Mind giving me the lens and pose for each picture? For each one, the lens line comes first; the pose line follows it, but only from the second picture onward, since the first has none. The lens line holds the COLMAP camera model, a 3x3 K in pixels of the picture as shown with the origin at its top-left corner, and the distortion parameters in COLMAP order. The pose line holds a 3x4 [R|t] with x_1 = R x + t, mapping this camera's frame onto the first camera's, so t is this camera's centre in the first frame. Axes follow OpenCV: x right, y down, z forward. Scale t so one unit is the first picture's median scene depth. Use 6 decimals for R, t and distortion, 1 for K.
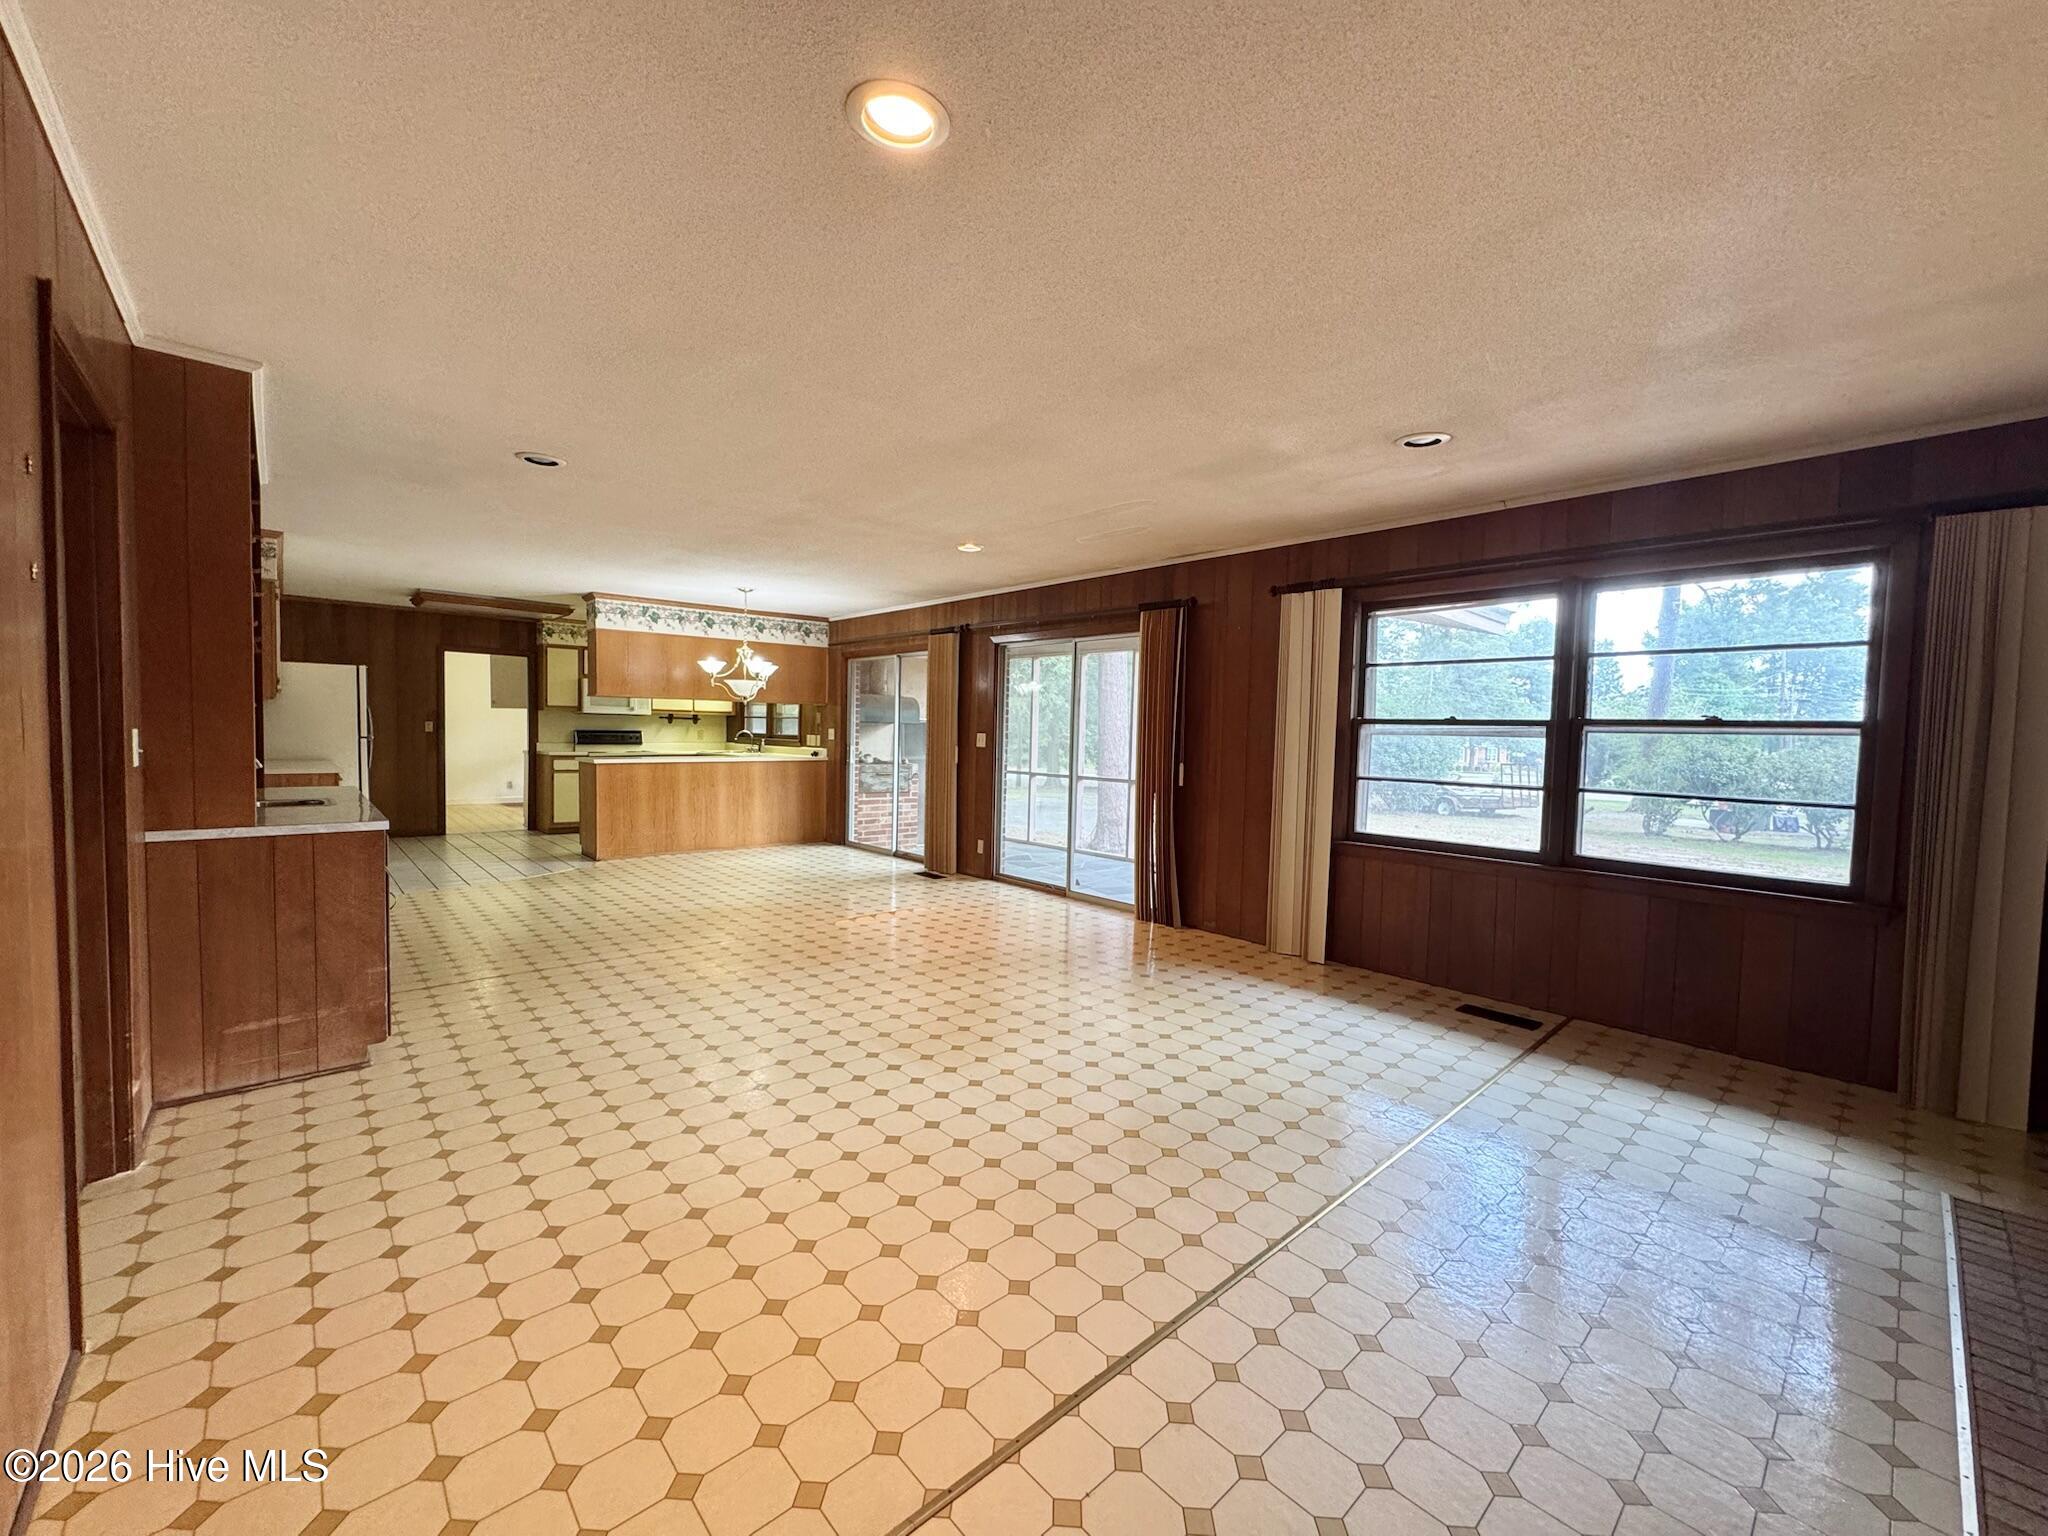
lens RADIAL K [[811.5, 0, 1032.4], [0, 811.5, 774.0], [0, 0, 1]] dist [-0.002455, 0.000573]
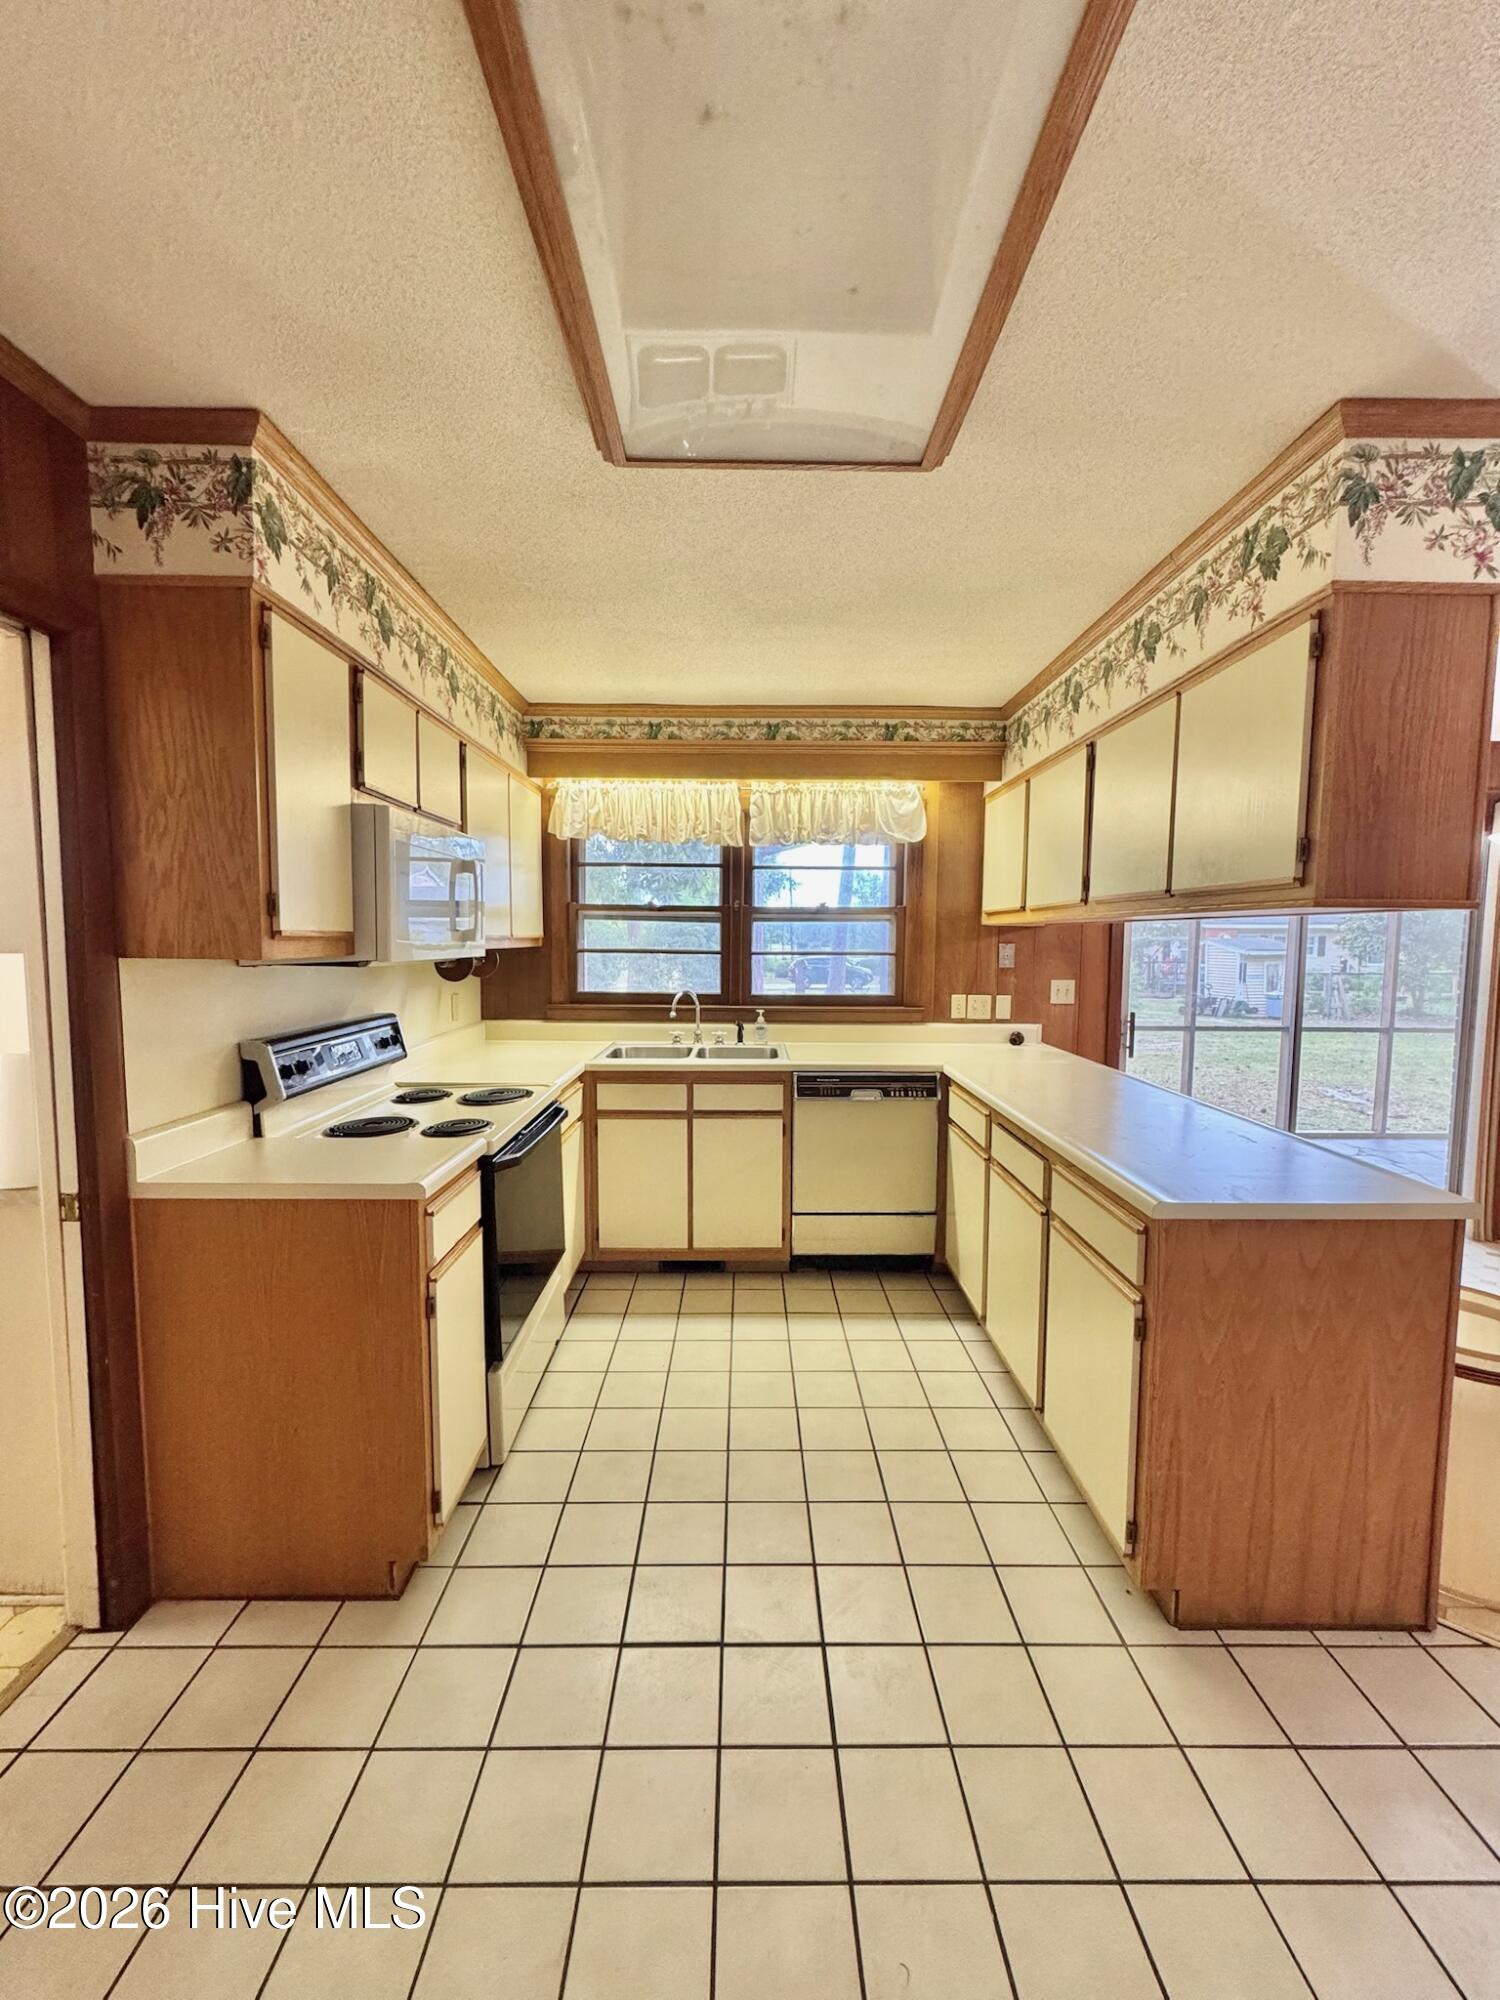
lens RADIAL K [[792.4, 0, 755.2], [0, 792.4, 998.9], [0, 0, 1]] dist [-0.002455, 0.000573]
pose [[0.678340, -0.069443, 0.731459, -0.651722], [0.044038, 0.997577, 0.053867, -0.073111], [-0.733427, -0.004328, 0.679755, 0.789716]]
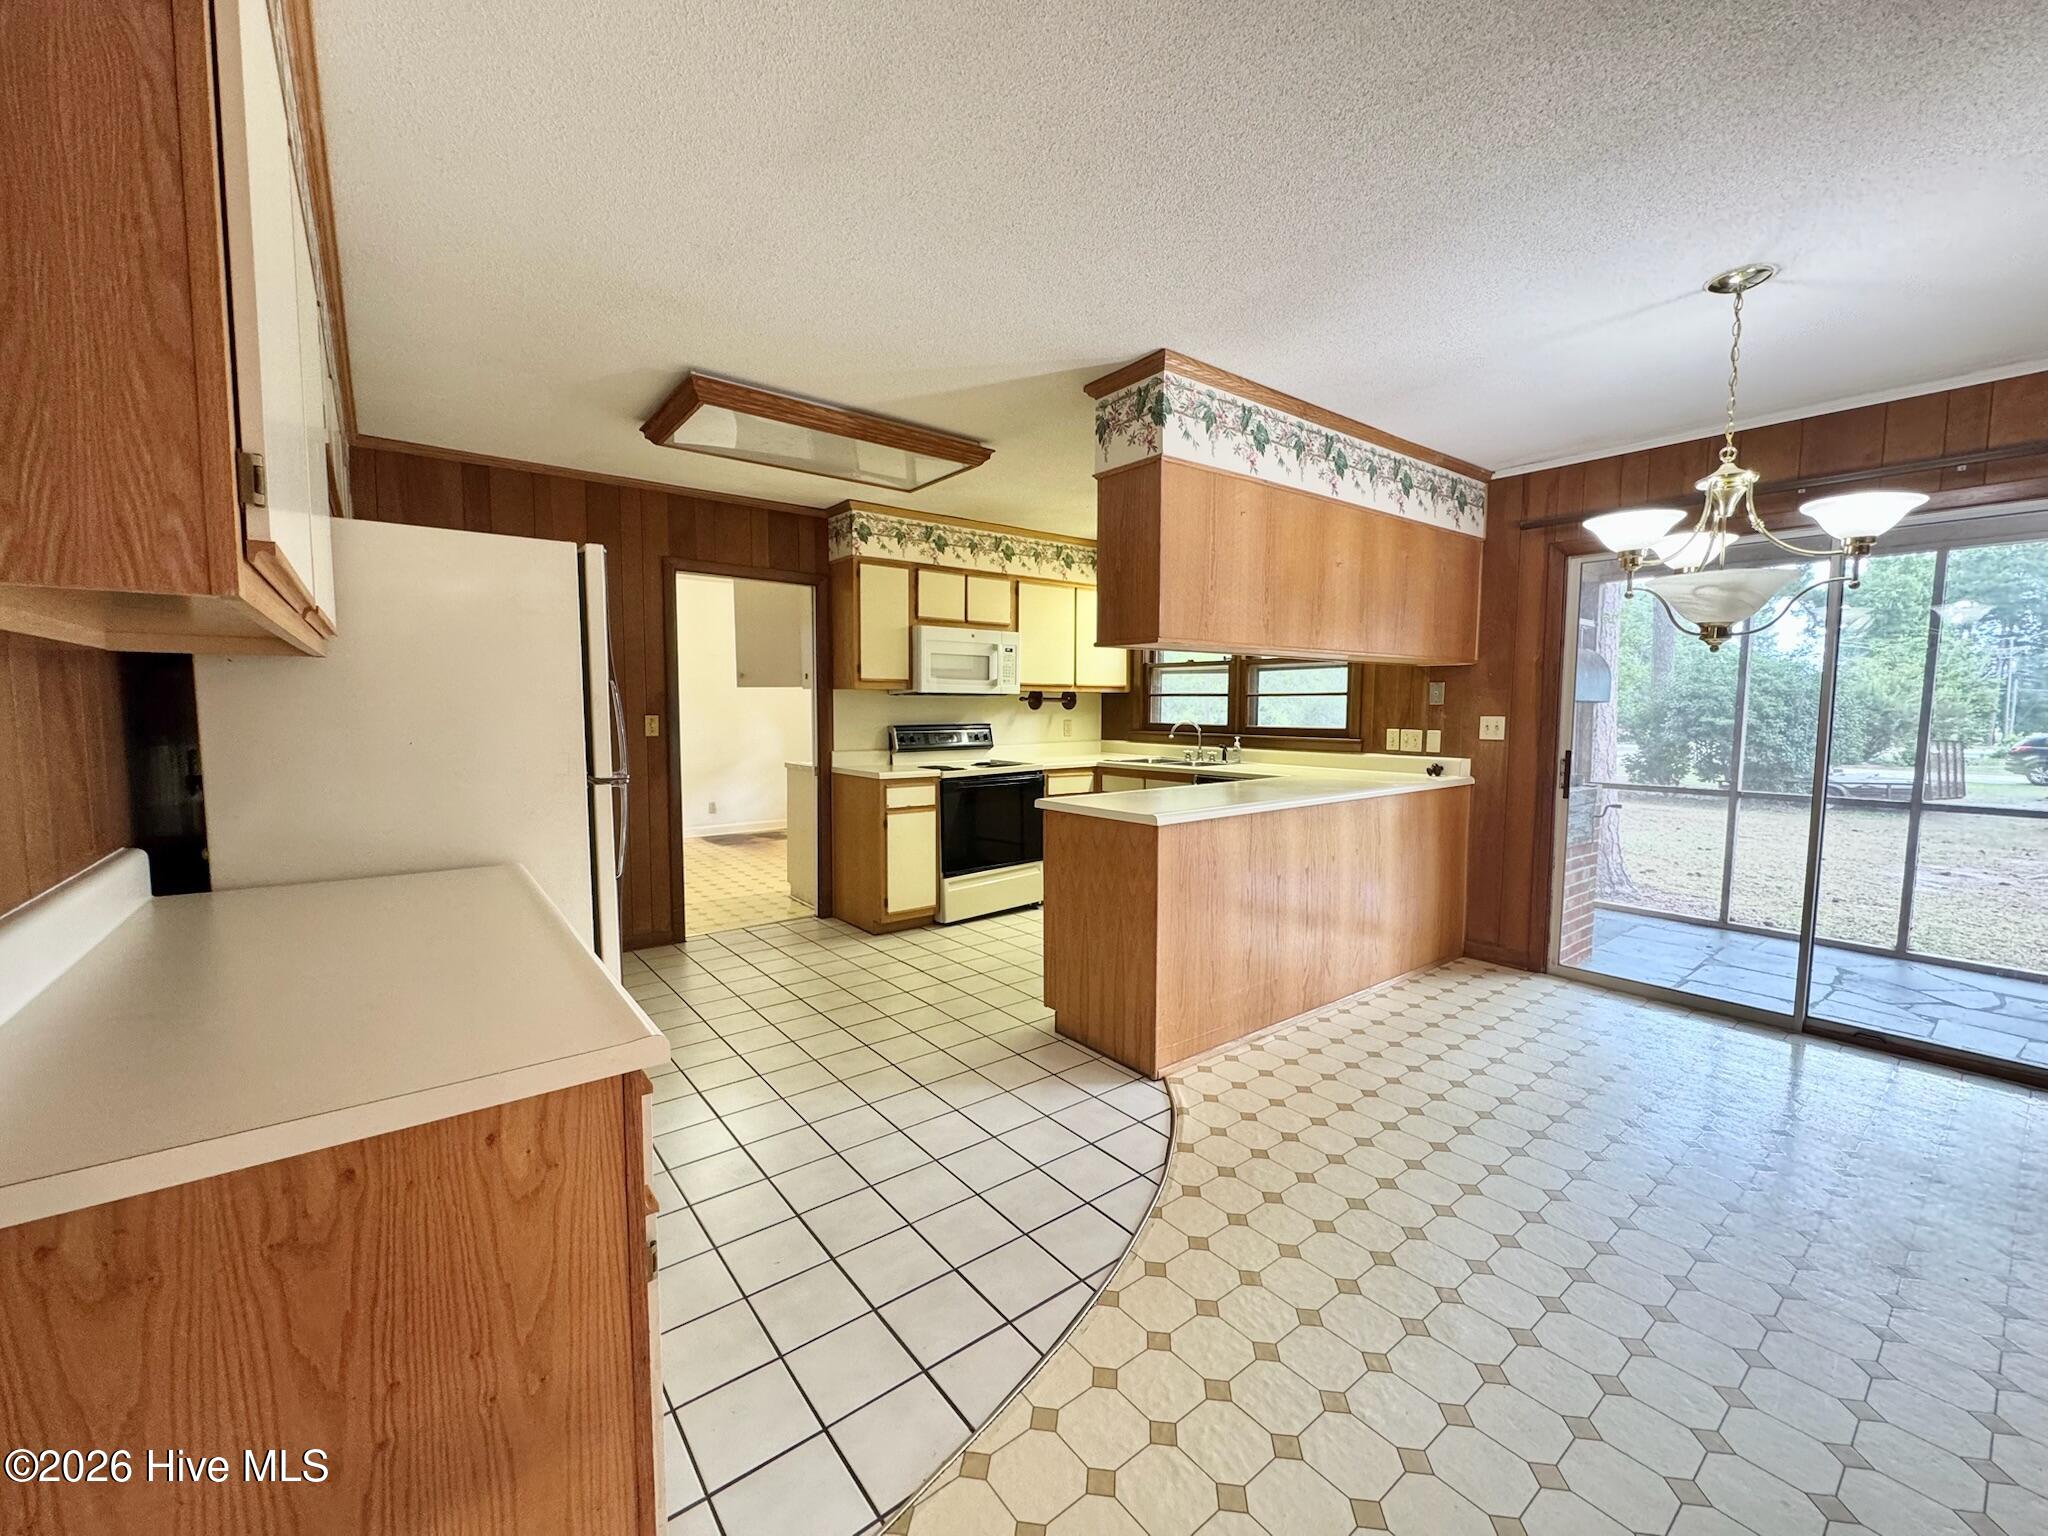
lens RADIAL K [[811.5, 0, 1024.6], [0, 811.5, 766.4], [0, 0, 1]] dist [-0.002455, 0.000573]
pose [[0.996330, -0.010179, -0.084985, -0.450426], [0.012084, 0.999687, 0.021927, -0.039192], [0.084735, -0.022874, 0.996141, 0.498597]]
